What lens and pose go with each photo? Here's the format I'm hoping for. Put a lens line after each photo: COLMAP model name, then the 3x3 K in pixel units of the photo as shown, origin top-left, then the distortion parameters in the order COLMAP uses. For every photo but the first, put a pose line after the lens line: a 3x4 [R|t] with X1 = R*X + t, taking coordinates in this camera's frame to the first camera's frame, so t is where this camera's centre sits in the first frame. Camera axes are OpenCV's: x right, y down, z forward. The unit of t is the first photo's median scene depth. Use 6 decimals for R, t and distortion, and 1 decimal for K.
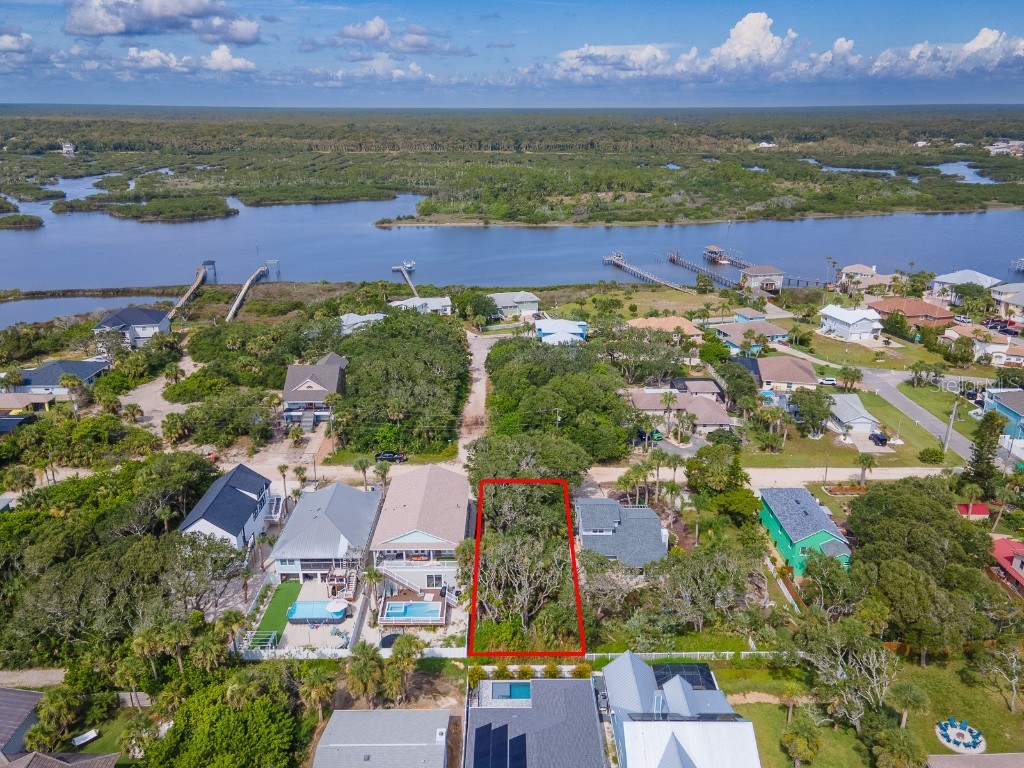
lens RADIAL K [[756.3, 0, 514.6], [0, 756.3, 379.4], [0, 0, 1]] dist [0.049493, -0.006743]
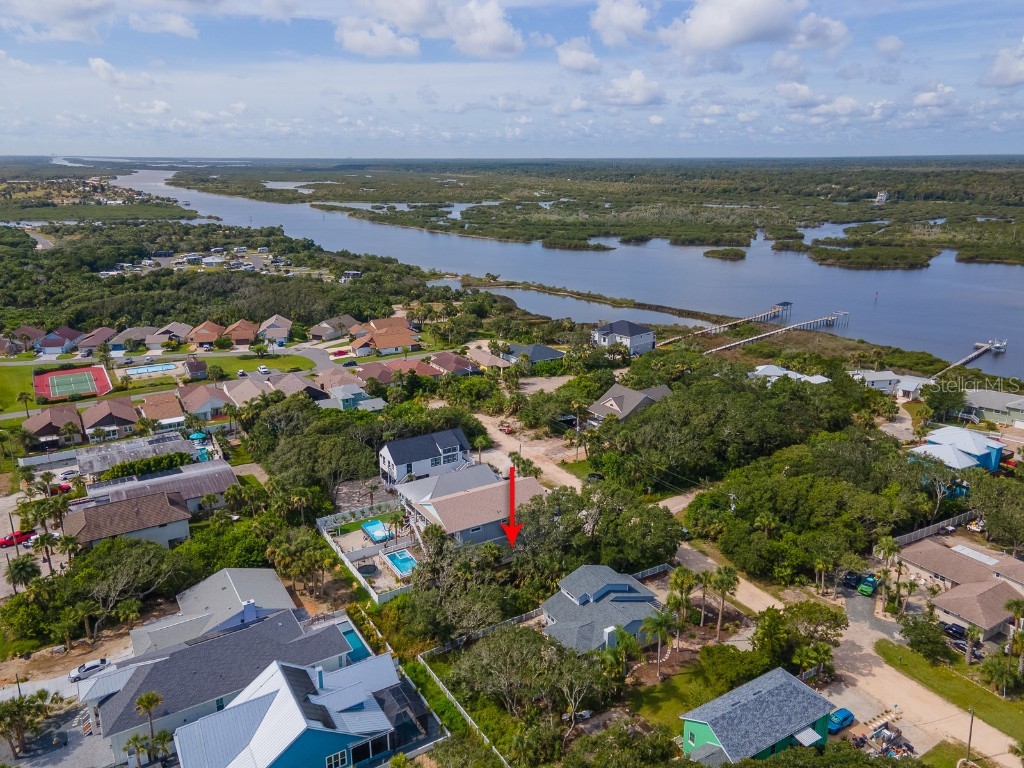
lens RADIAL K [[756.3, 0, 511.4], [0, 756.3, 386.7], [0, 0, 1]] dist [0.049493, -0.006743]
pose [[0.513987, 0.247113, -0.821433, 0.199172], [-0.287657, 0.951811, 0.106342, -0.032538], [0.808128, 0.181633, 0.560303, 0.089102]]
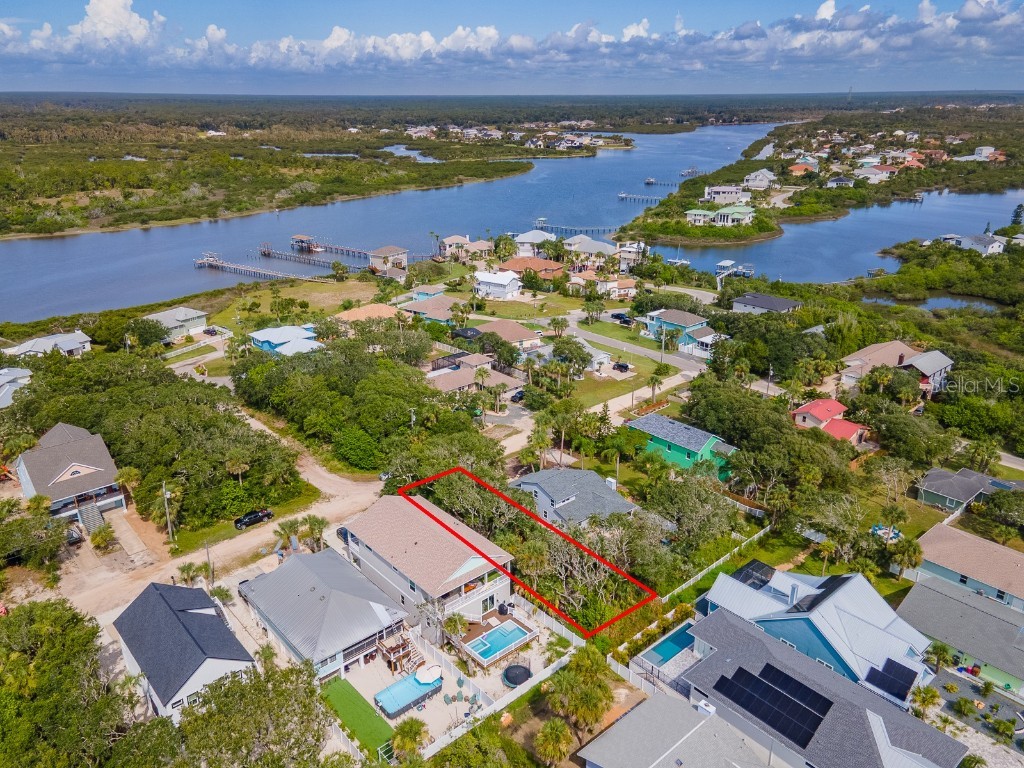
lens RADIAL K [[756.3, 0, 515.1], [0, 756.3, 381.2], [0, 0, 1]] dist [0.049493, -0.006743]
pose [[0.753371, -0.233287, 0.614825, -0.136209], [0.223523, 0.970135, 0.094212, -0.017716], [-0.618441, 0.066451, 0.783016, 0.055767]]
